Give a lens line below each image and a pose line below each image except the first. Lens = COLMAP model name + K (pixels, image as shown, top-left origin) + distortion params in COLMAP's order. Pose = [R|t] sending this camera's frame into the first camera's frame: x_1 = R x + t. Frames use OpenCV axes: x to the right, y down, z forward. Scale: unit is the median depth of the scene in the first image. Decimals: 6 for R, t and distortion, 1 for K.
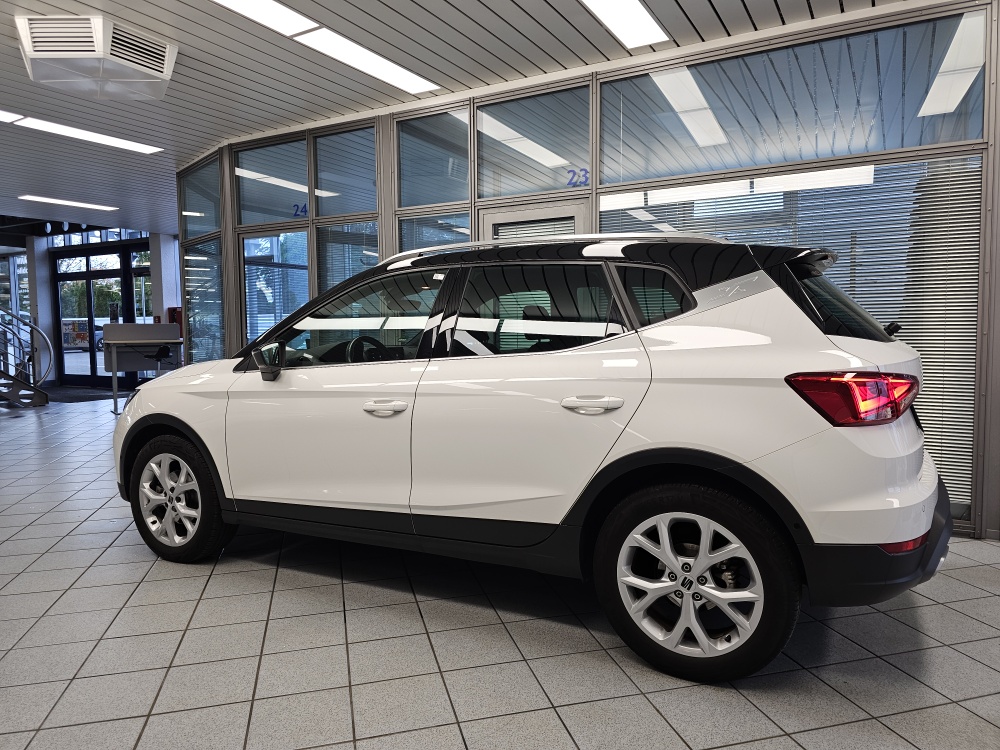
lens RADIAL K [[682.3, 0, 488.5], [0, 682.3, 375.2], [0, 0, 1]] dist [0.049122, -0.051212]
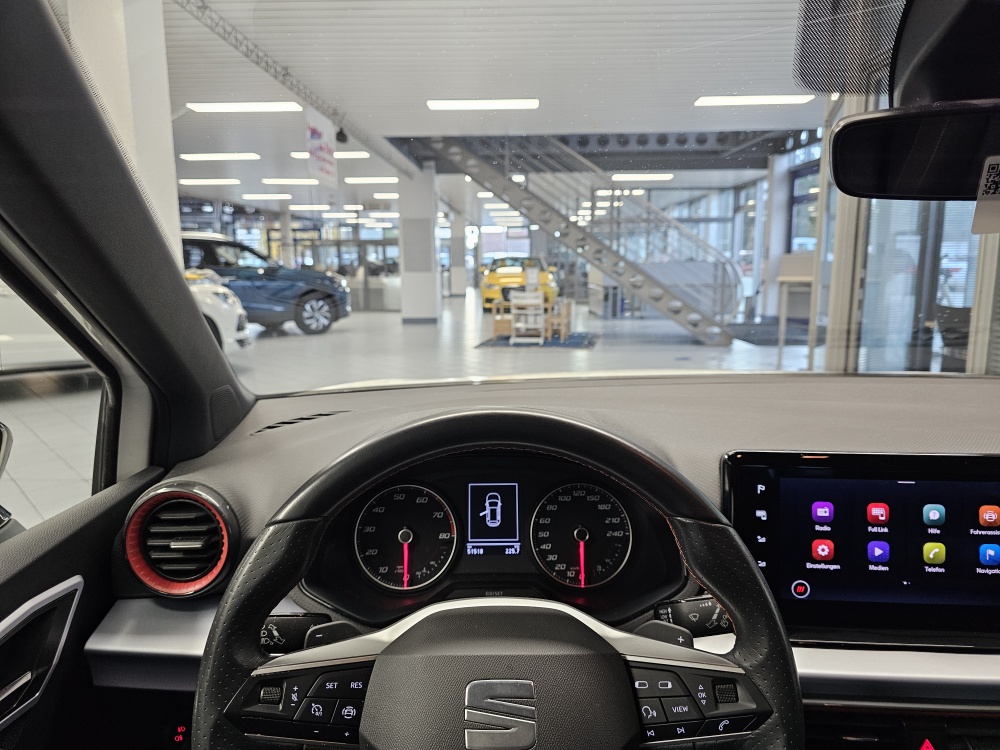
lens RADIAL K [[676.4, 0, 498.2], [0, 676.4, 375.1], [0, 0, 1]] dist [0.050173, -0.064647]
pose [[0.488561, 0.151835, -0.859217, -0.017368], [-0.058771, 0.988233, 0.141216, -0.022228], [0.870548, -0.018496, 0.491735, 0.260122]]
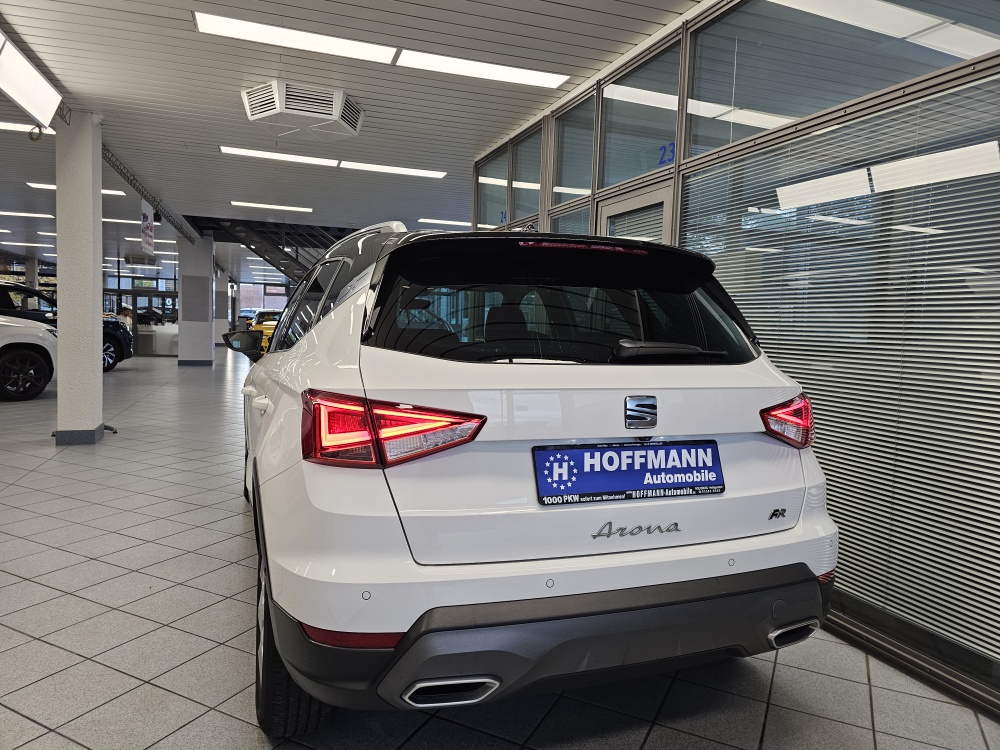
lens RADIAL K [[671.6, 0, 483.0], [0, 671.6, 375.4], [0, 0, 1]] dist [0.022695, -0.002951]
pose [[0.751217, 0.086594, -0.654350, 0.193356], [-0.087691, 0.995662, 0.031090, -0.010546], [0.654204, 0.034026, 0.755552, 0.092406]]
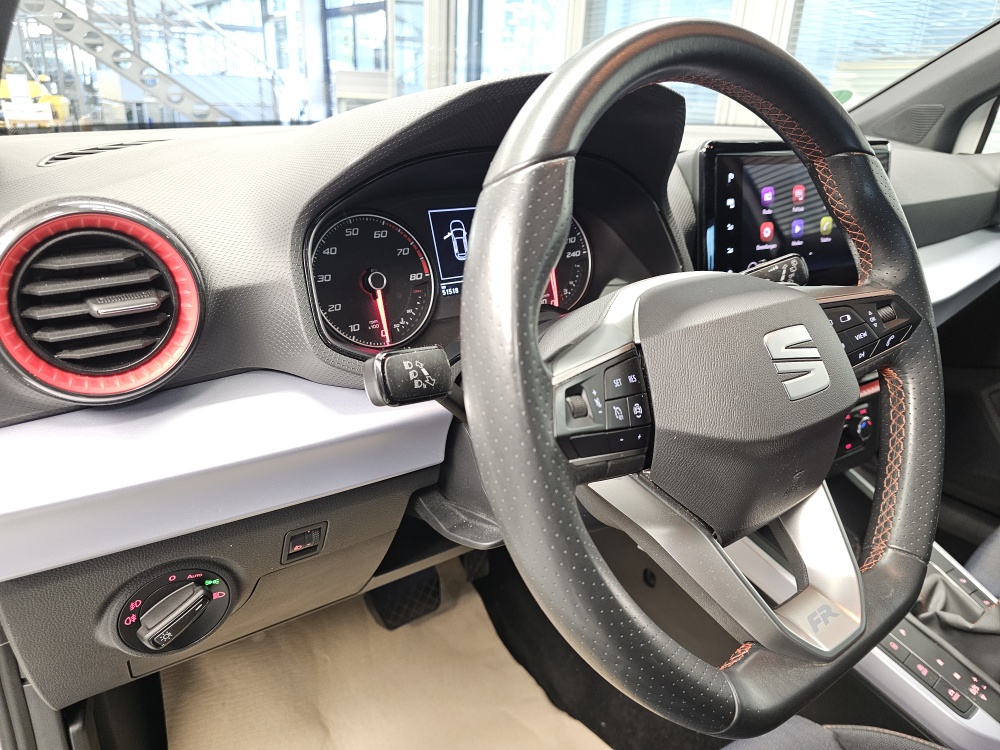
lens RADIAL K [[682.3, 0, 488.5], [0, 682.3, 375.2], [0, 0, 1]] dist [0.049122, -0.051212]
pose [[0.910447, 0.197791, -0.363270, -0.044743], [-0.076531, 0.943647, 0.321984, -0.009167], [0.406484, -0.265348, 0.874277, 0.244379]]
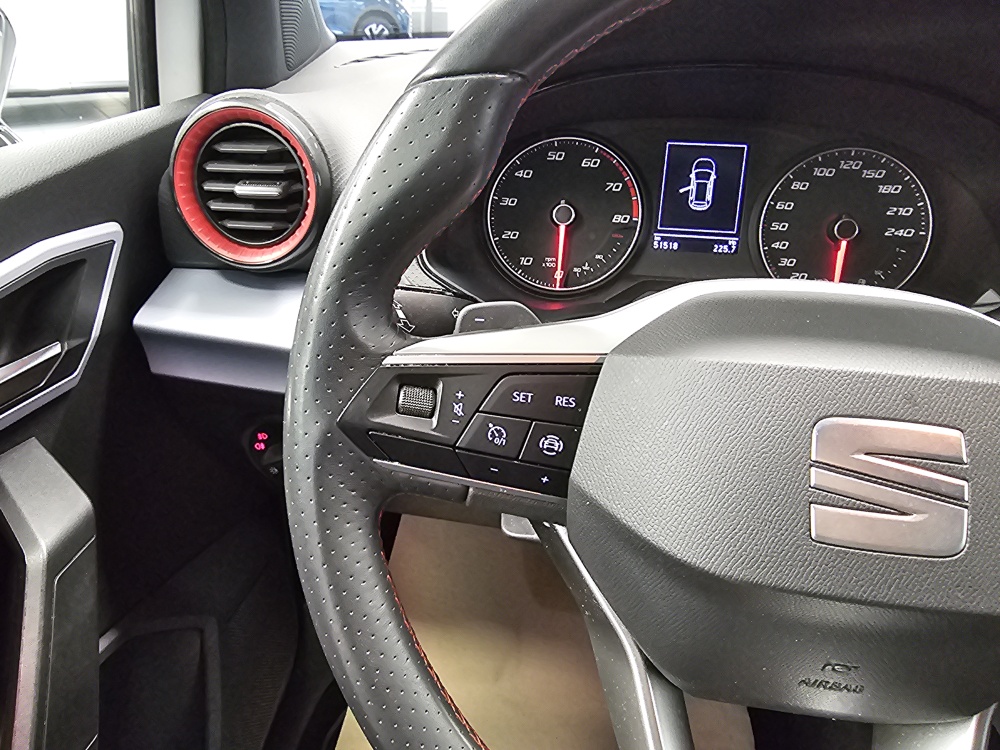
lens RADIAL K [[678.1, 0, 438.3], [0, 678.1, 371.6], [0, 0, 1]] dist [-0.002860, 0.005216]
pose [[0.328413, 0.476842, -0.815332, -0.035174], [-0.074035, 0.873550, 0.481070, -0.010408], [0.941628, -0.097627, 0.322188, 0.261365]]
